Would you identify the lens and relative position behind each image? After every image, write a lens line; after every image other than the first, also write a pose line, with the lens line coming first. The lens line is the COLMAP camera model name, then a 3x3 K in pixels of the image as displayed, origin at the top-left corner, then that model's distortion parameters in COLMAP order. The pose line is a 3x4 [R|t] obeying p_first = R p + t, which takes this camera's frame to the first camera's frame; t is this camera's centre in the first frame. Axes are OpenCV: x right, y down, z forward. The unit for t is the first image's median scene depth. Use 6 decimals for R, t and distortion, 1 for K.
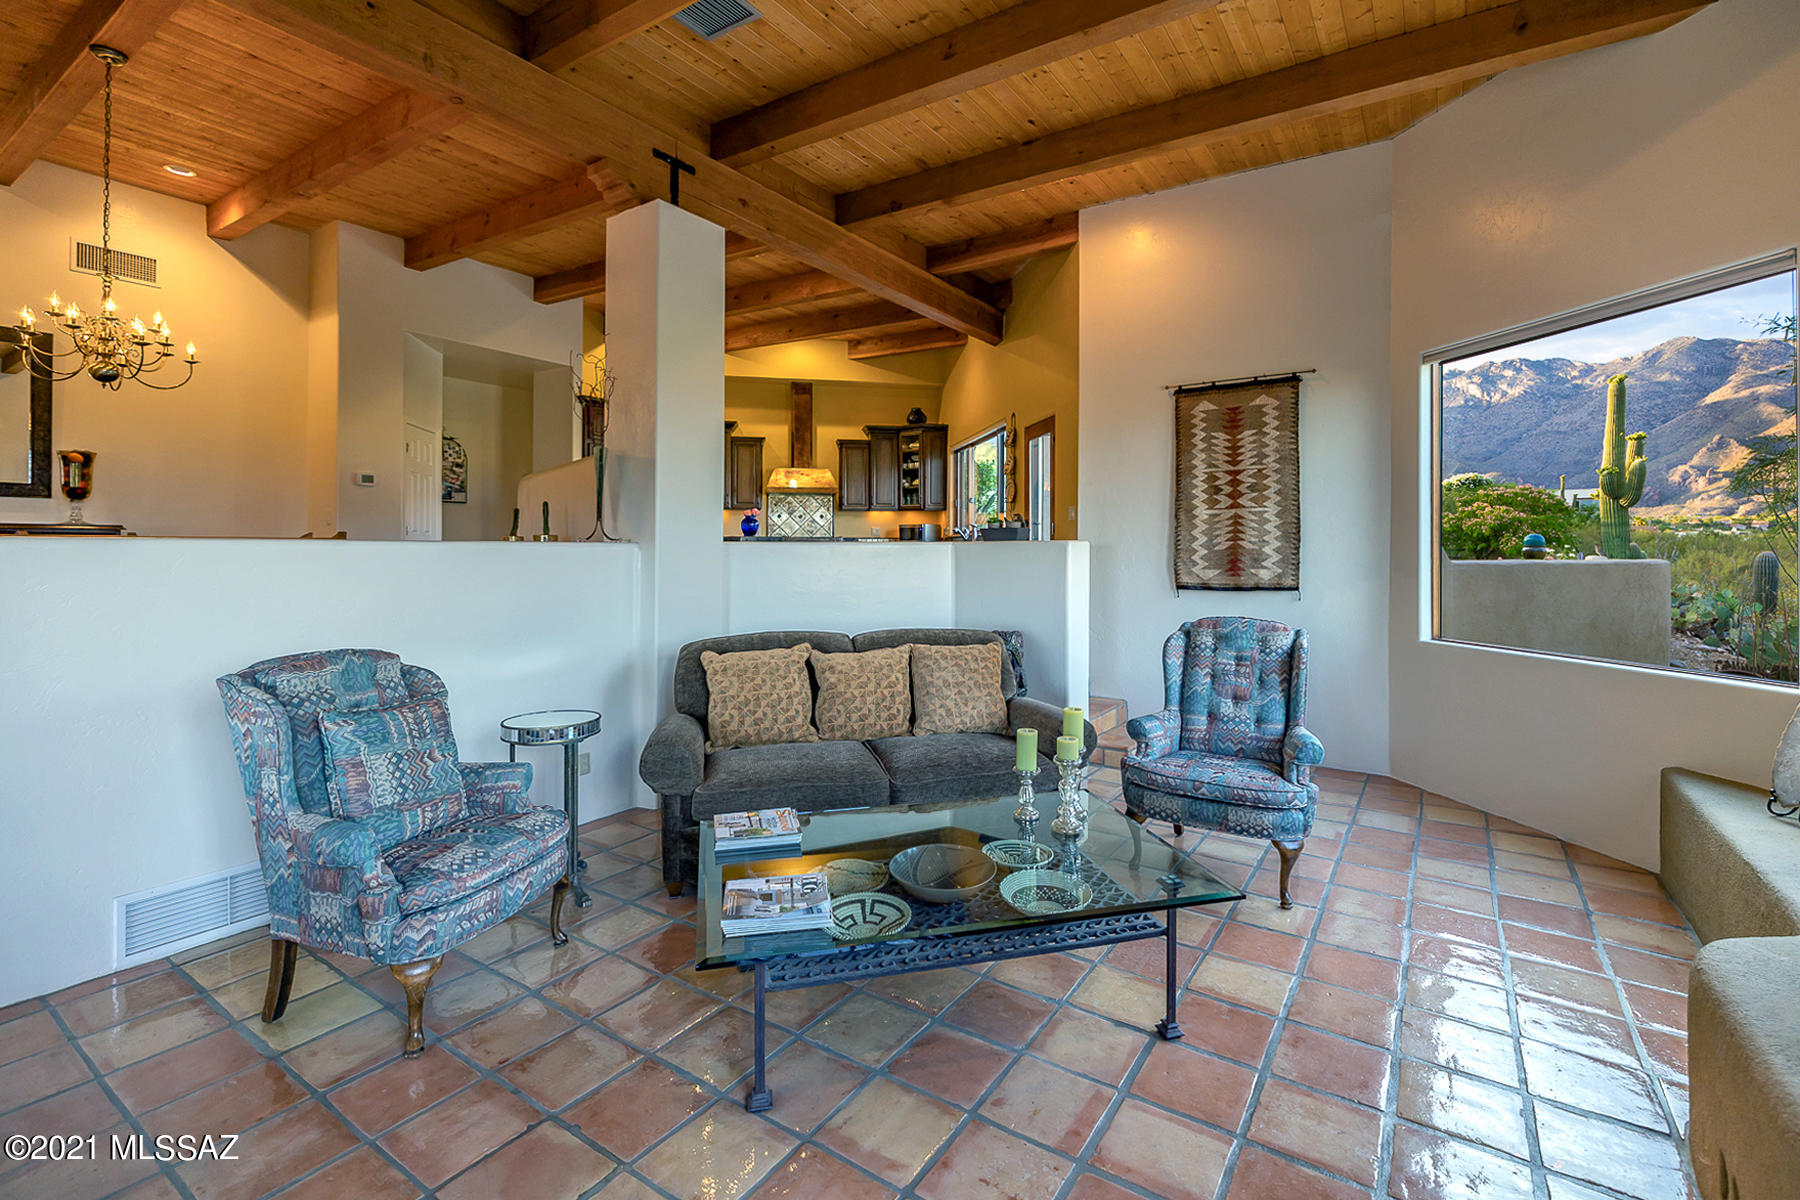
lens RADIAL K [[783.5, 0, 918.5], [0, 783.5, 547.5], [0, 0, 1]] dist [0.002827, -0.000897]
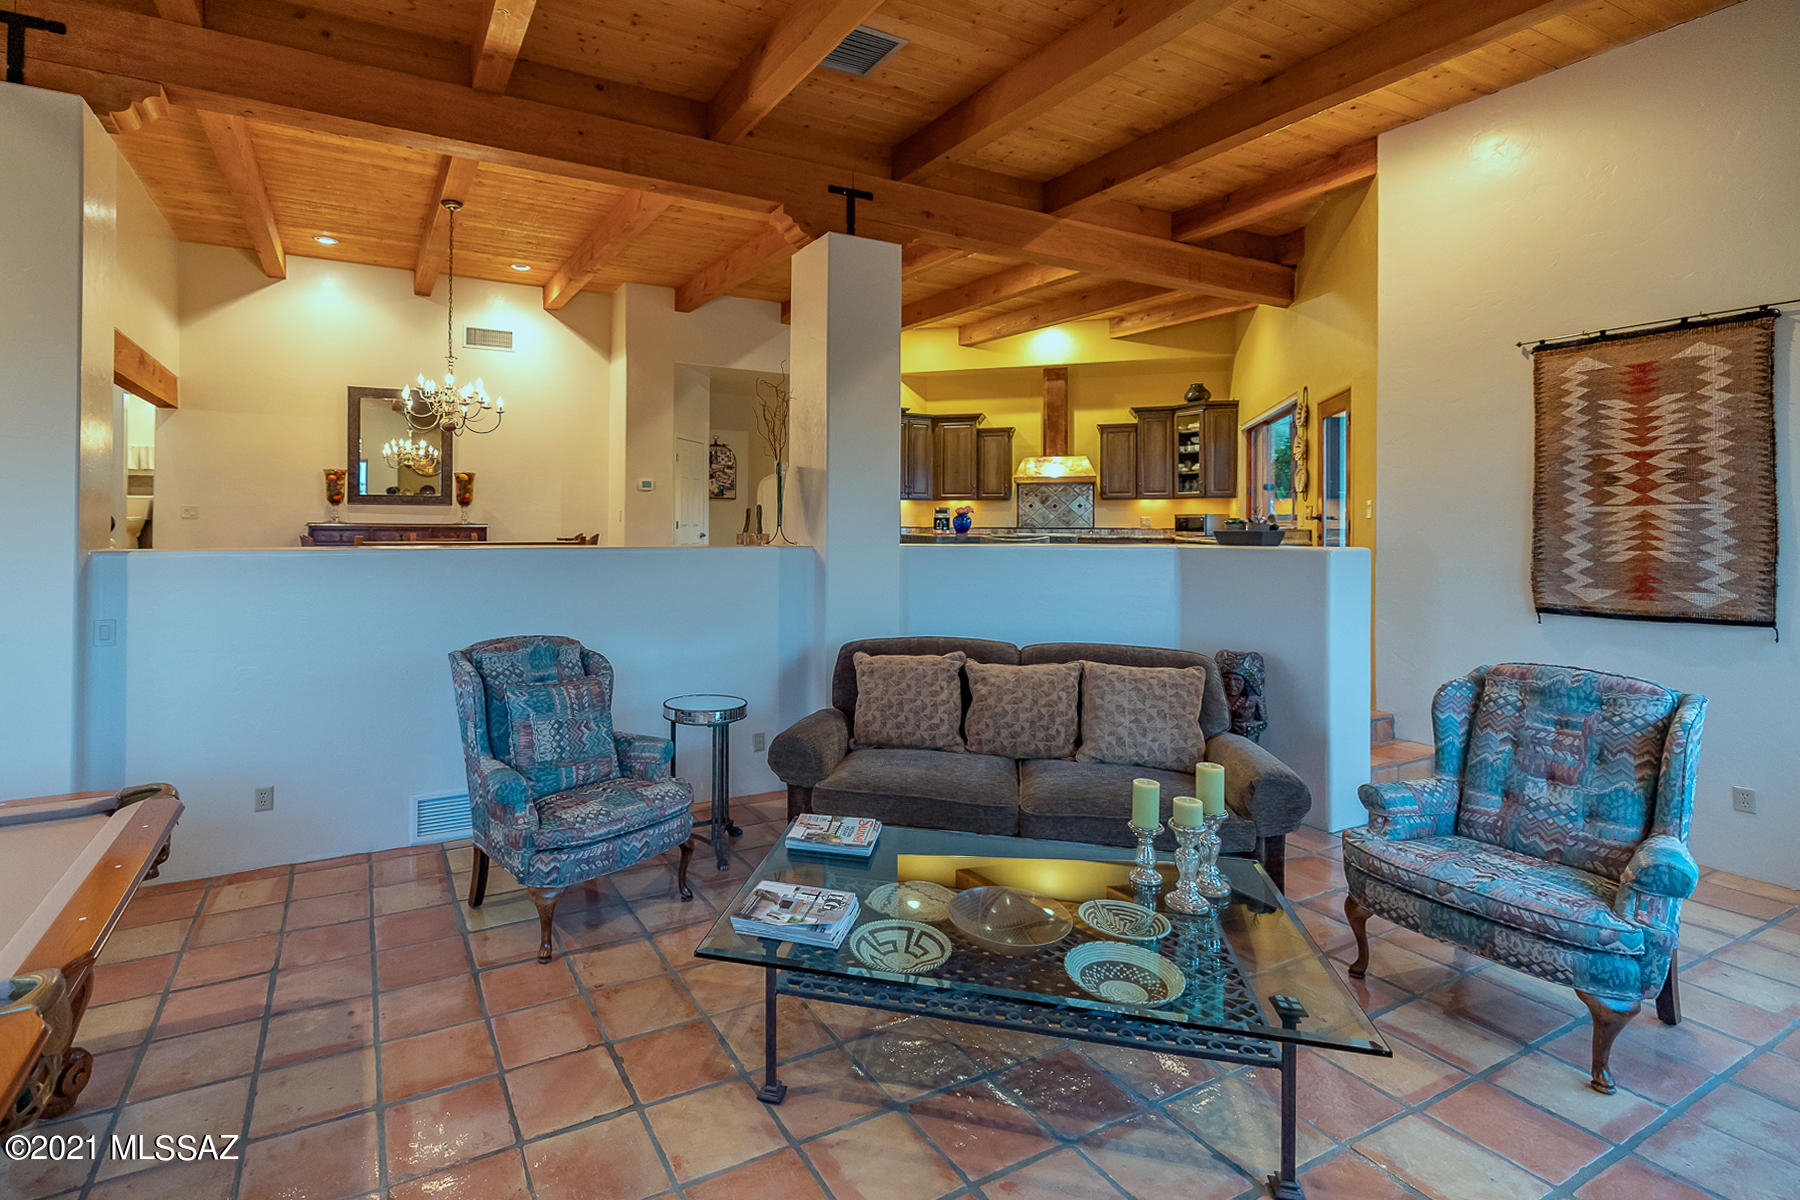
lens RADIAL K [[783.5, 0, 809.3], [0, 783.5, 526.2], [0, 0, 1]] dist [0.002827, -0.000897]
pose [[0.880891, 0.016183, -0.473043, 0.142983], [-0.018767, 0.999824, -0.000744, -0.030273], [0.472947, 0.009533, 0.881039, 0.028742]]
